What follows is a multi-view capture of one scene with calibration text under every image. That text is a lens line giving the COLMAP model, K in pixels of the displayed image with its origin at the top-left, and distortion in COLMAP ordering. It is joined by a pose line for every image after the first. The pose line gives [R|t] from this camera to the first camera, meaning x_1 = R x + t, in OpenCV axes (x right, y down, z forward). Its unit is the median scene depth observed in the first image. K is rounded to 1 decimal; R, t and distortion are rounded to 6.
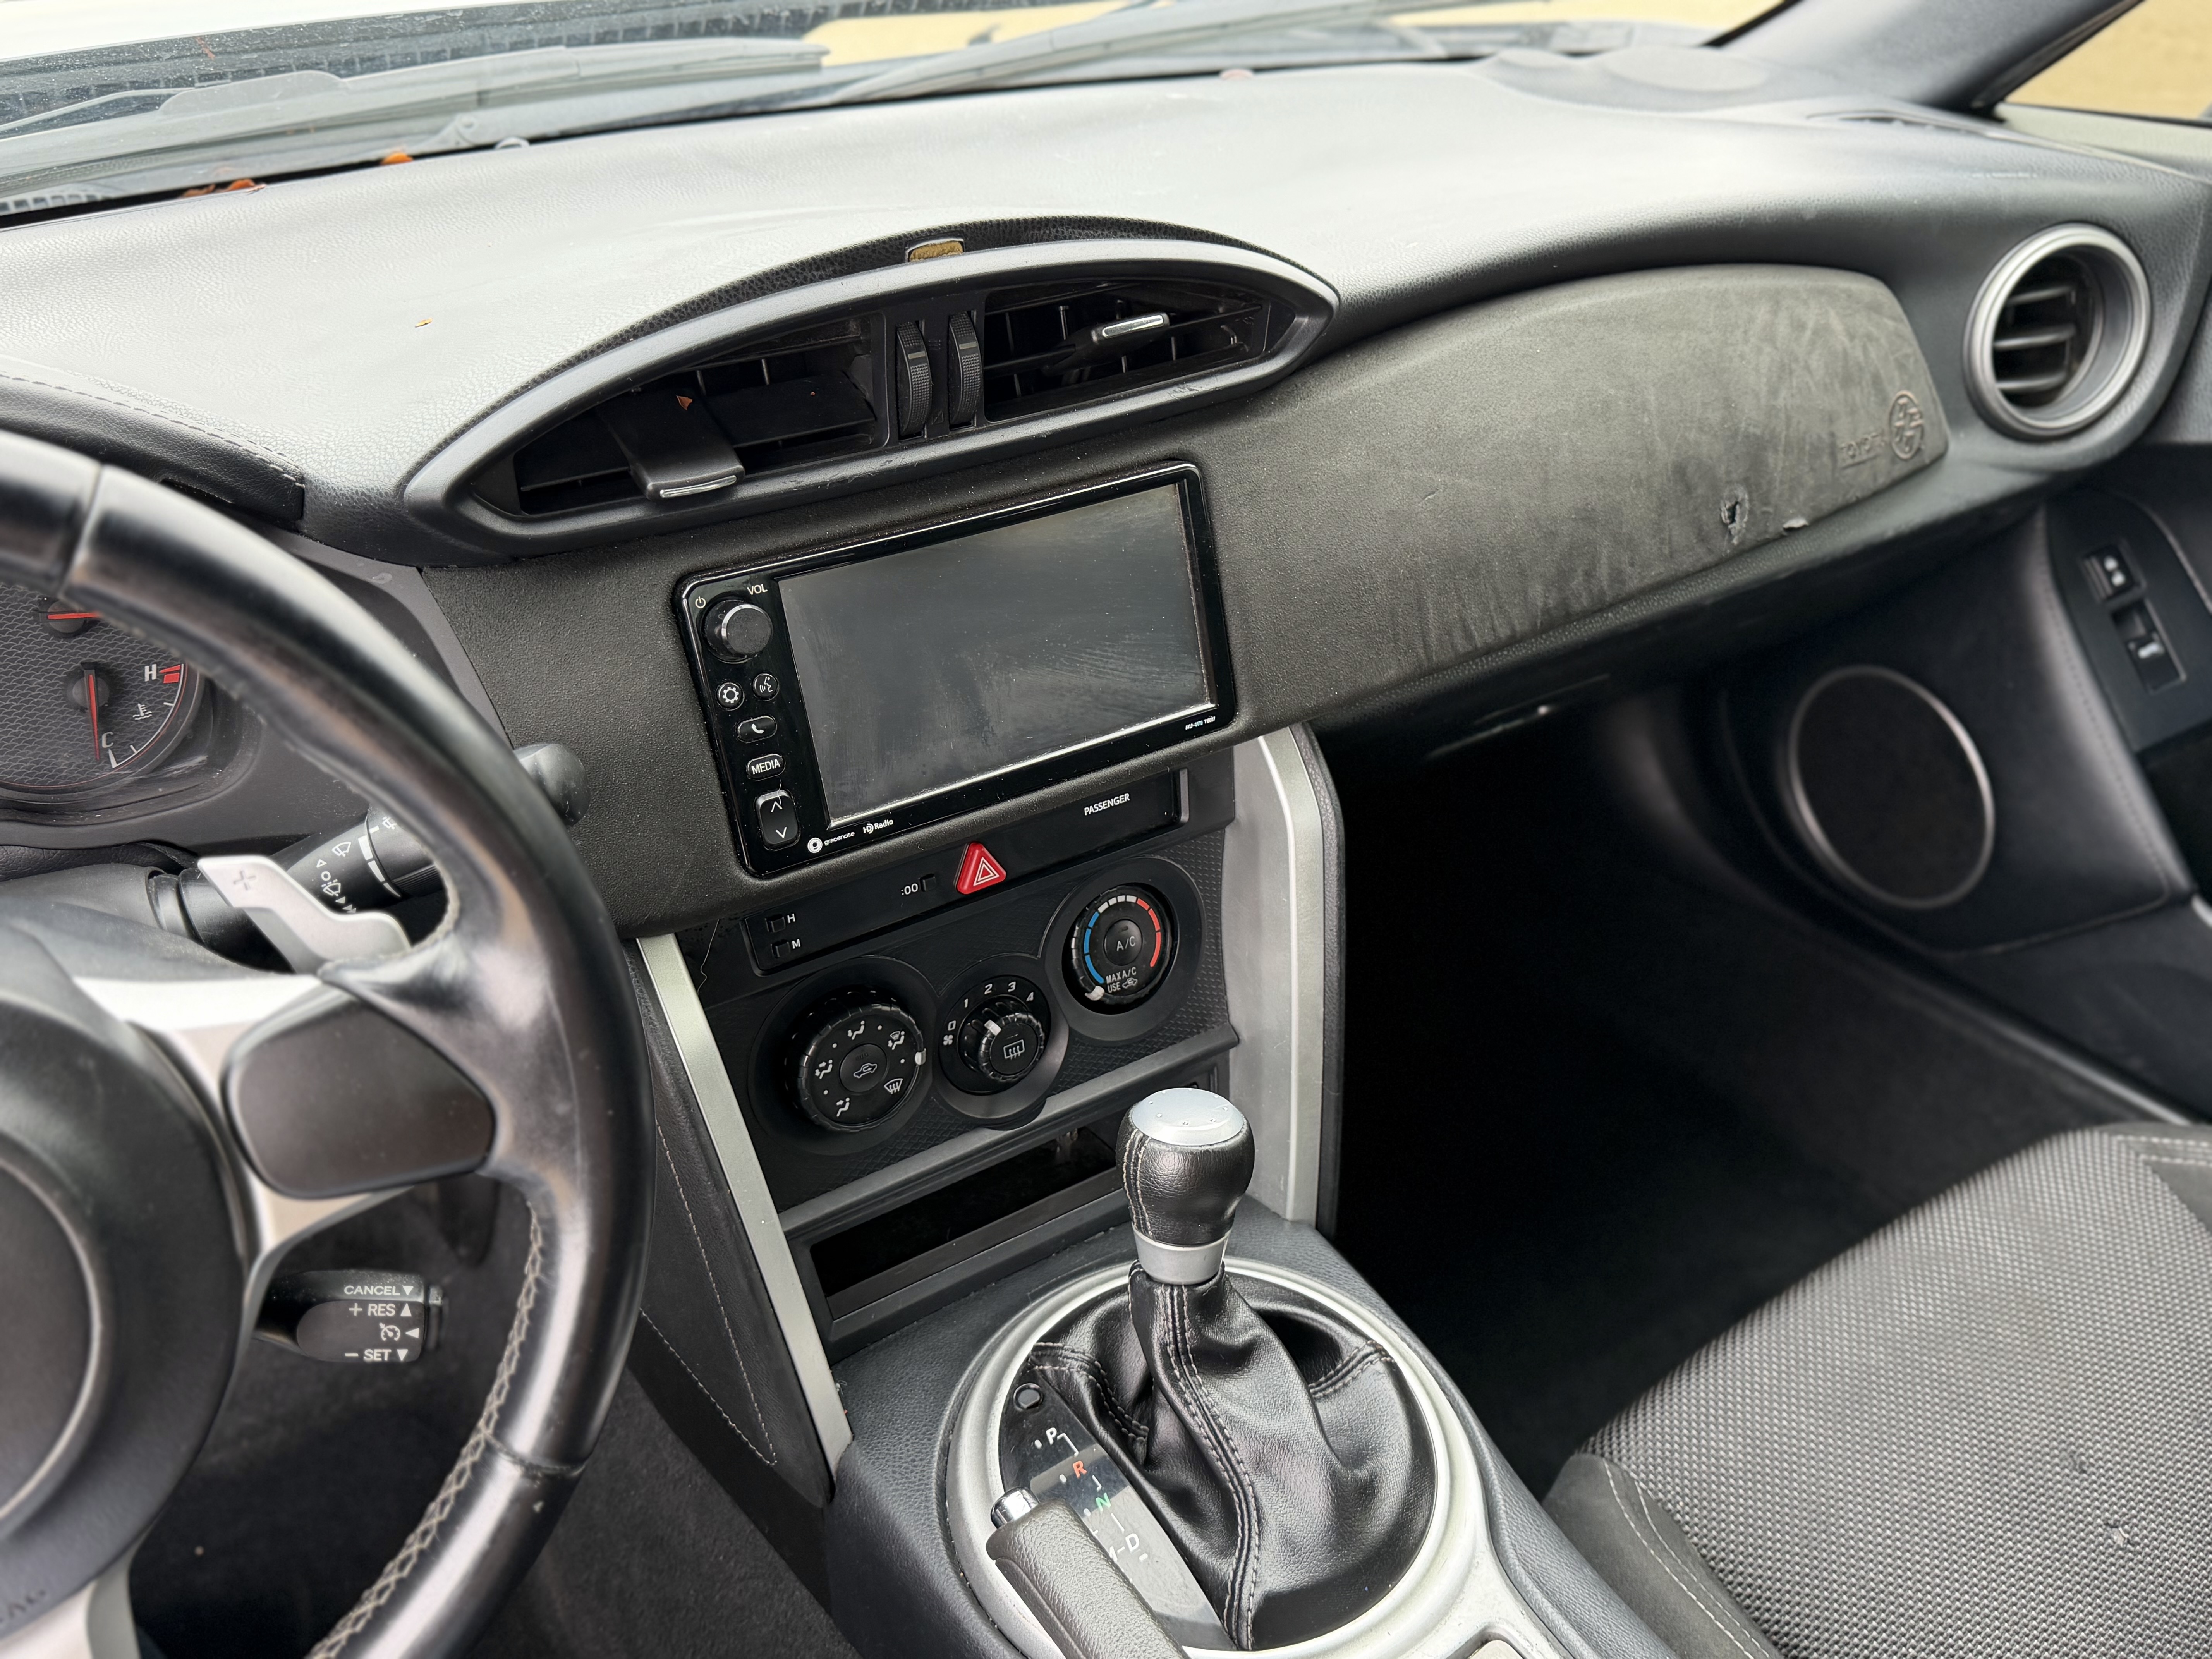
lens RADIAL K [[1883.6, 0, 1105.8], [0, 1883.6, 818.3], [0, 0, 1]] dist [0.044936, -0.088790]
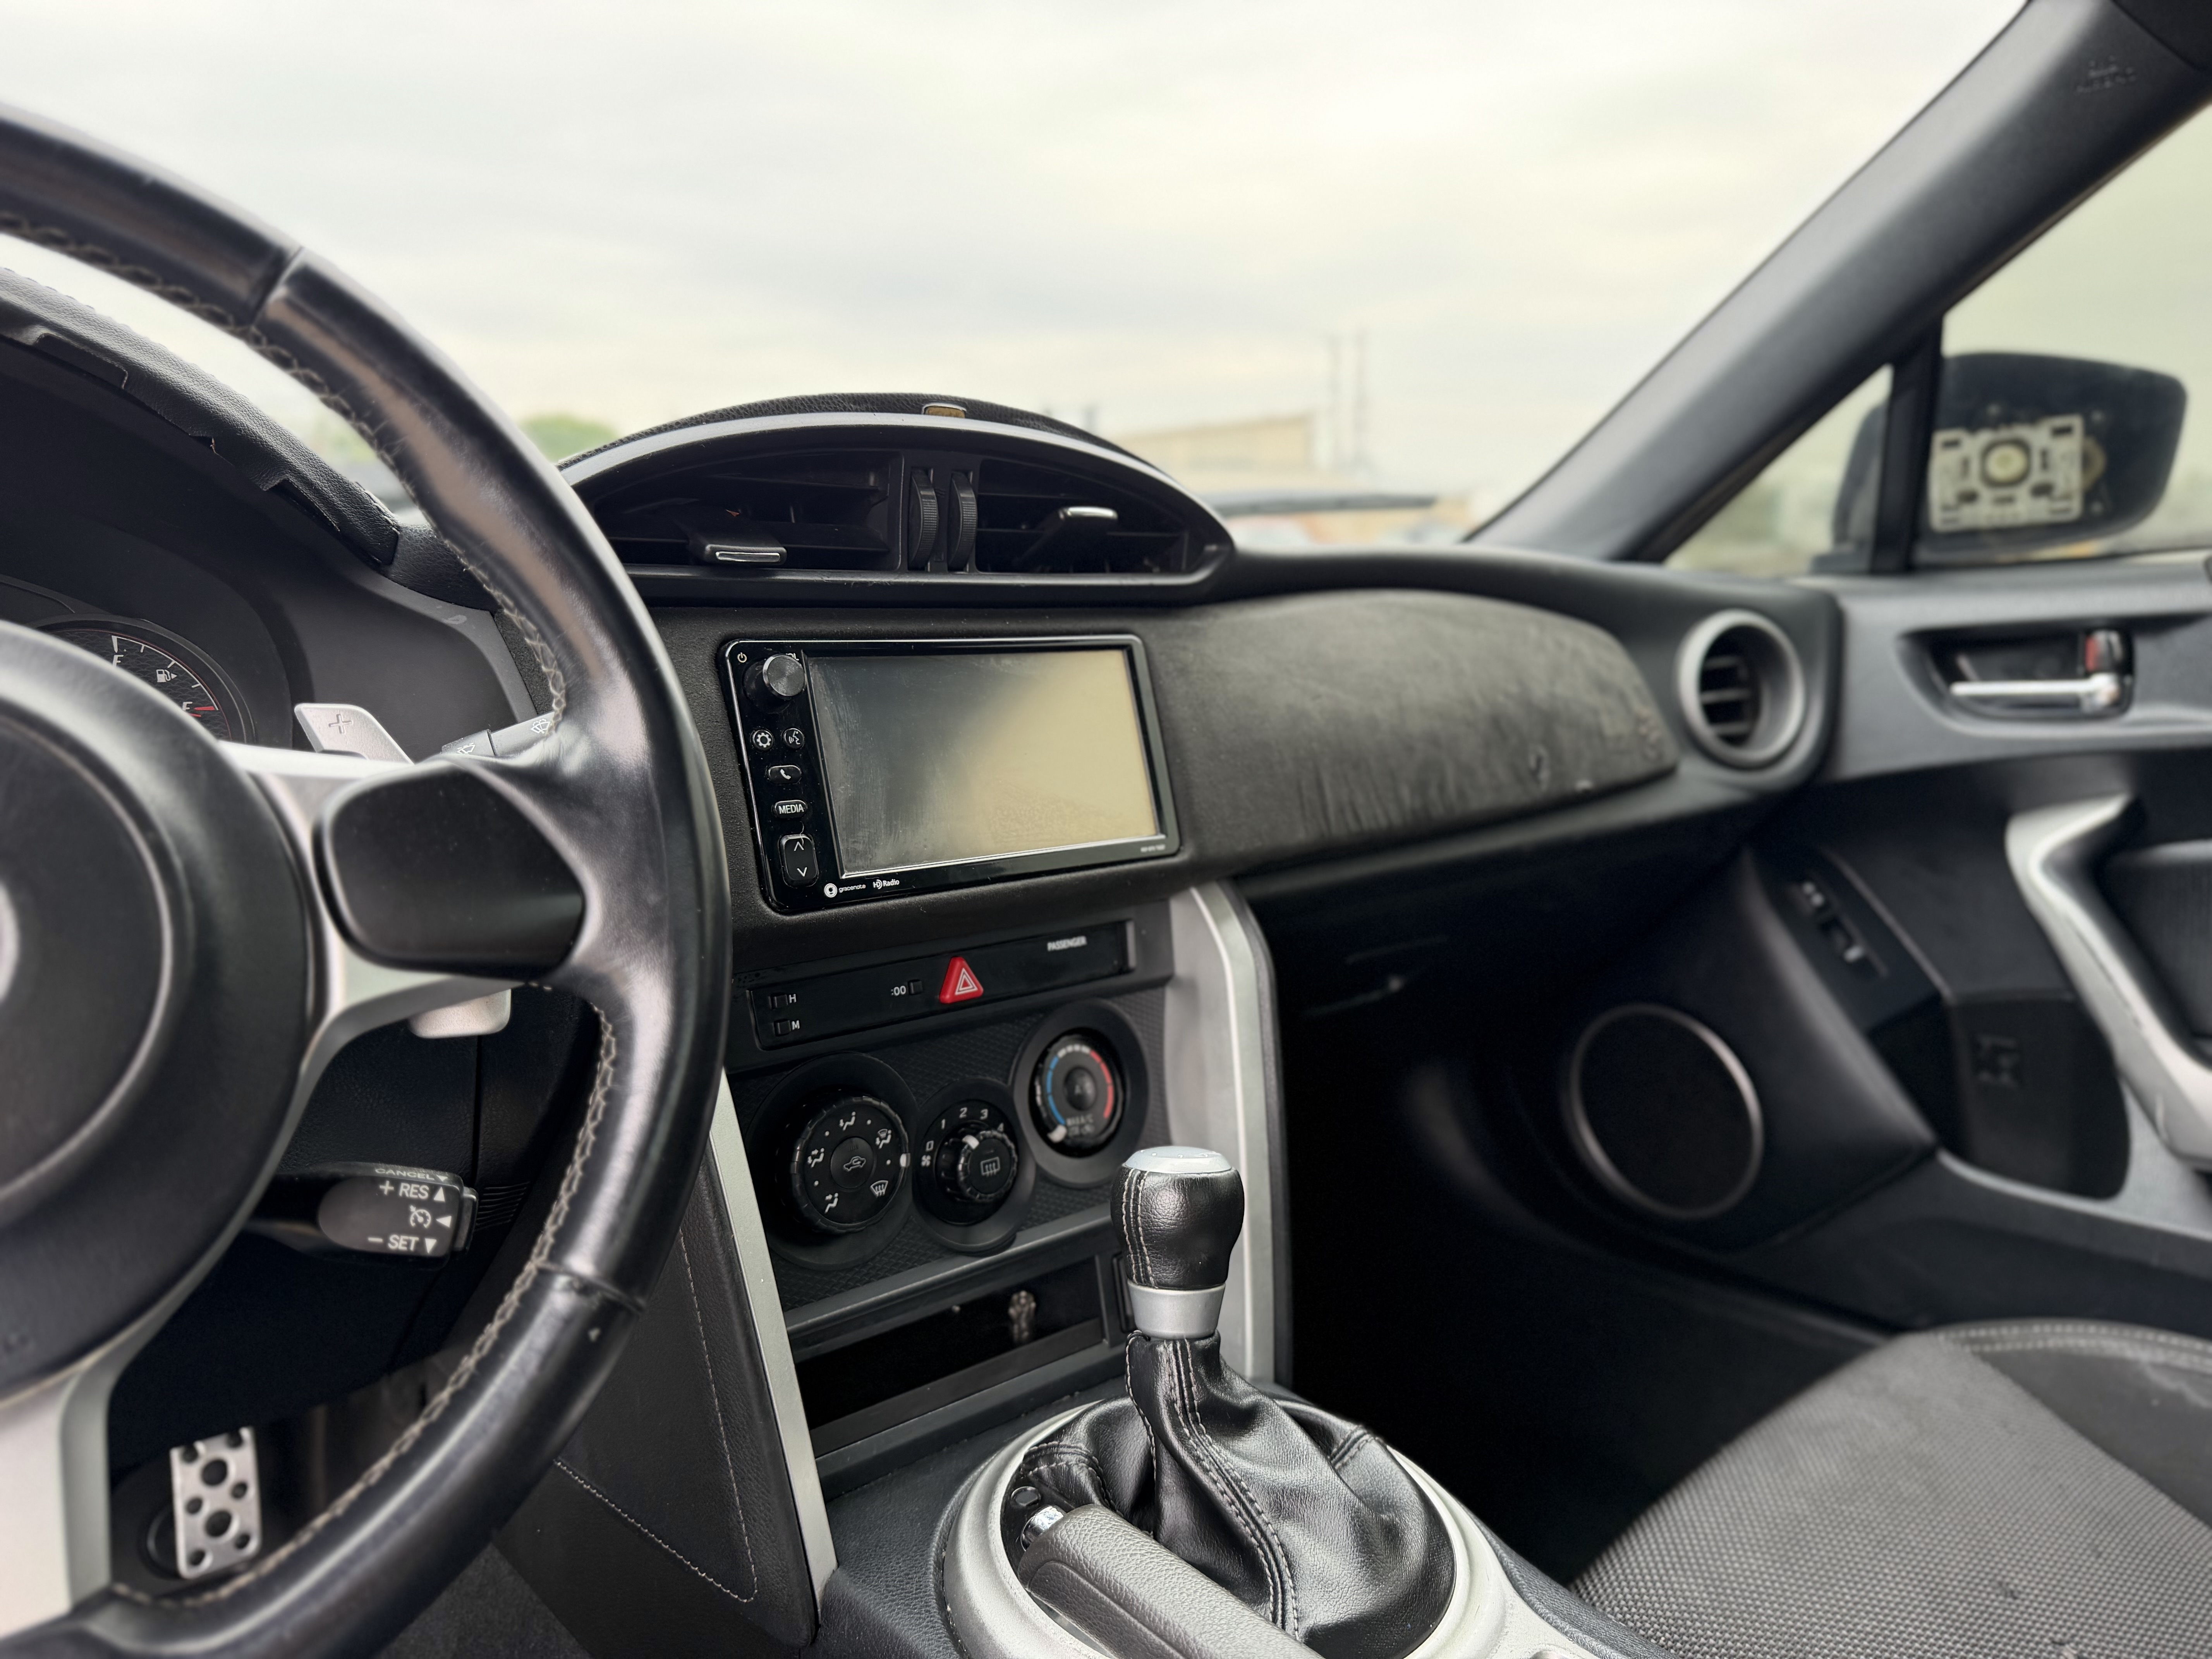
lens RADIAL K [[1576.5, 0, 1103.7], [0, 1576.5, 815.5], [0, 0, 1]] dist [0.016878, -0.037764]
pose [[0.990857, -0.003395, 0.134872, -0.112851], [0.056095, 0.919545, -0.388961, 0.312790], [-0.122700, 0.392970, 0.911328, 0.130380]]
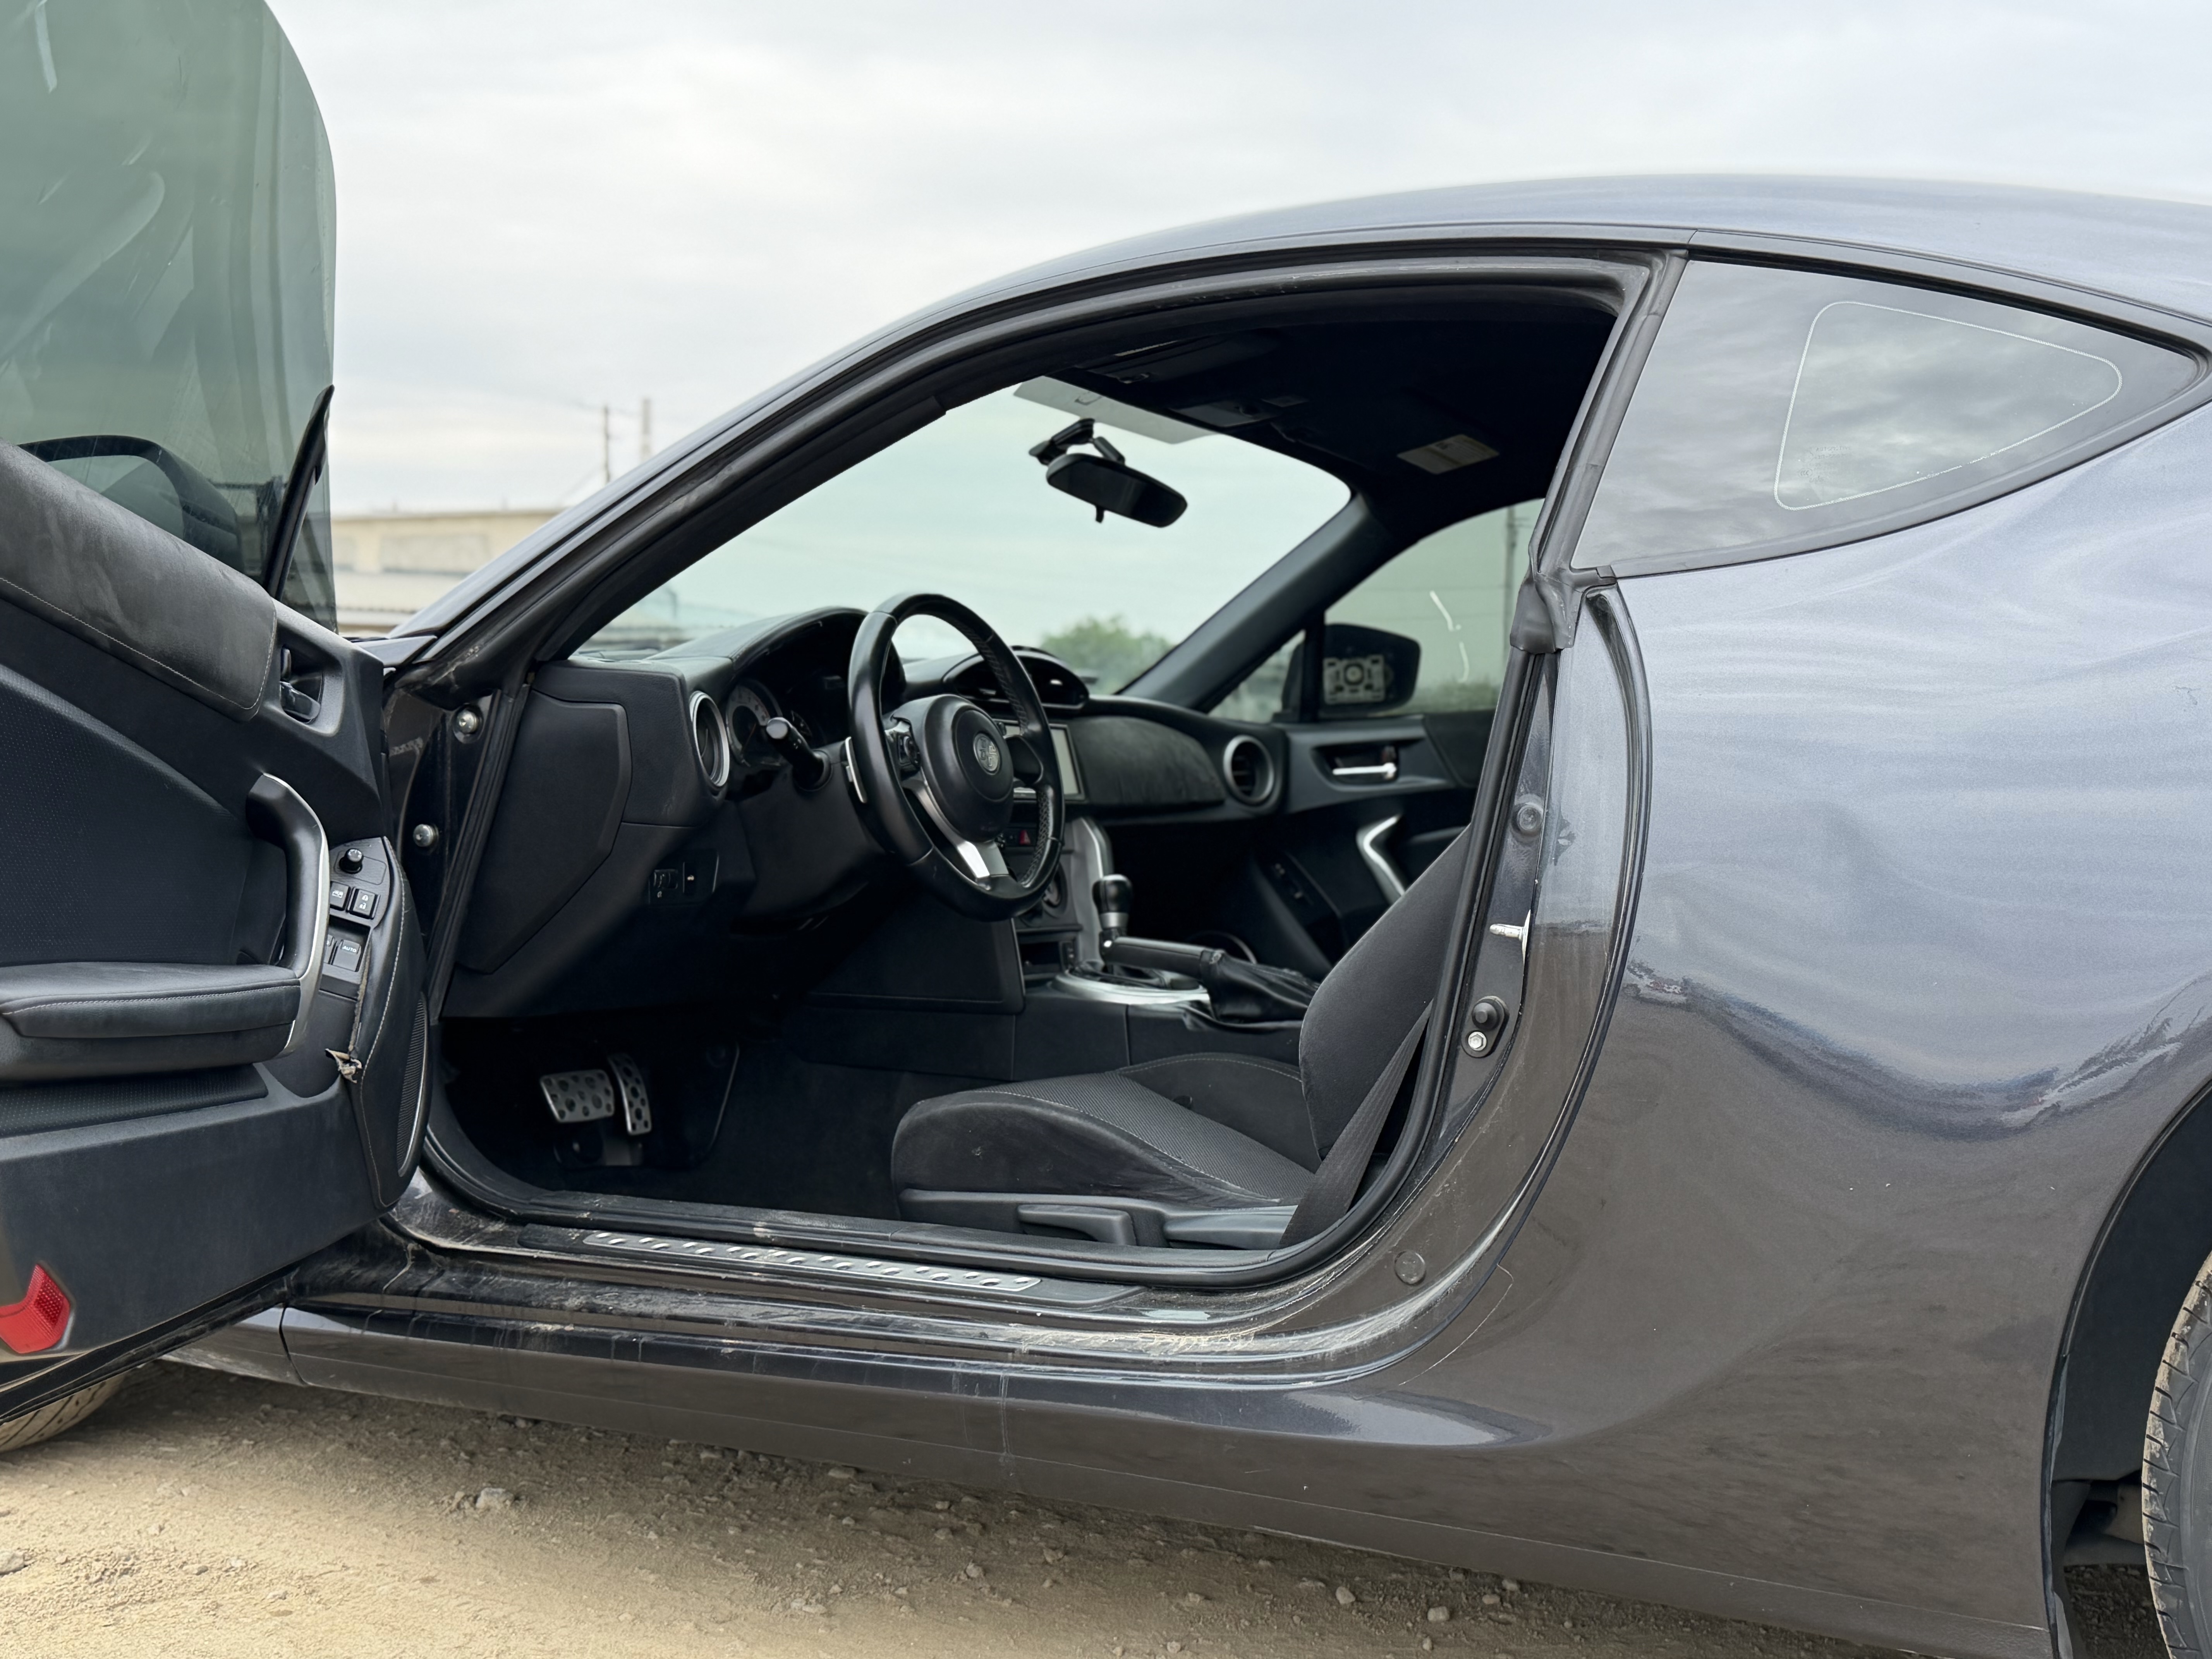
lens RADIAL K [[2392.0, 0, 1104.4], [0, 2392.0, 826.3], [0, 0, 1]] dist [0.093627, 0.000000]
pose [[0.879836, 0.031757, 0.474215, -2.003942], [0.211490, 0.867378, -0.450474, 1.998063], [-0.425629, 0.496635, 0.756435, -2.302217]]
